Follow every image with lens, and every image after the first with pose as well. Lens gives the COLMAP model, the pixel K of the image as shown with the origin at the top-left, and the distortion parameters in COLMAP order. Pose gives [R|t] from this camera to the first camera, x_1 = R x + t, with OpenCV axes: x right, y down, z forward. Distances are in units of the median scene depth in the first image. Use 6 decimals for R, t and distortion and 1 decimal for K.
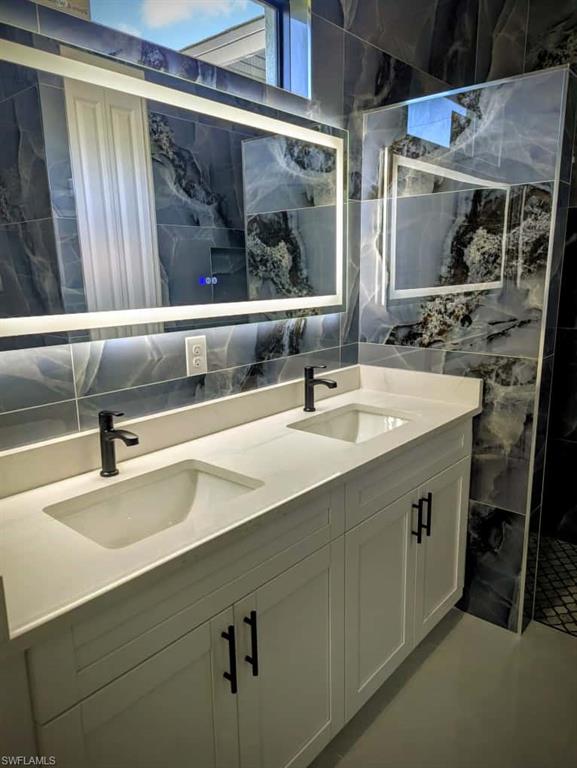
lens RADIAL K [[544.2, 0, 288.5], [0, 544.2, 384.0], [0, 0, 1]] dist [0.015917, -0.004146]
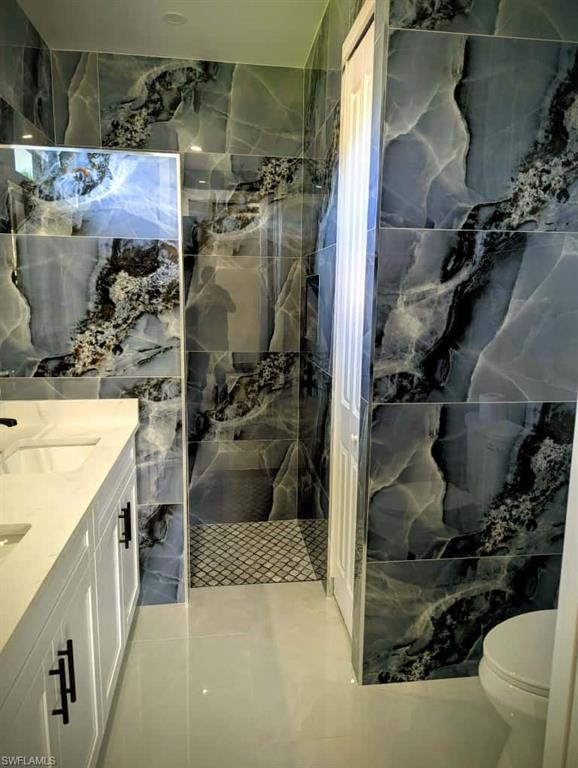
lens RADIAL K [[544.2, 0, 289.0], [0, 544.2, 384.0], [0, 0, 1]] dist [0.015917, -0.004146]
pose [[0.664522, -0.102180, 0.740250, -0.294104], [0.134165, 0.990825, 0.016329, -0.015319], [-0.735126, 0.088464, 0.672134, -0.030202]]
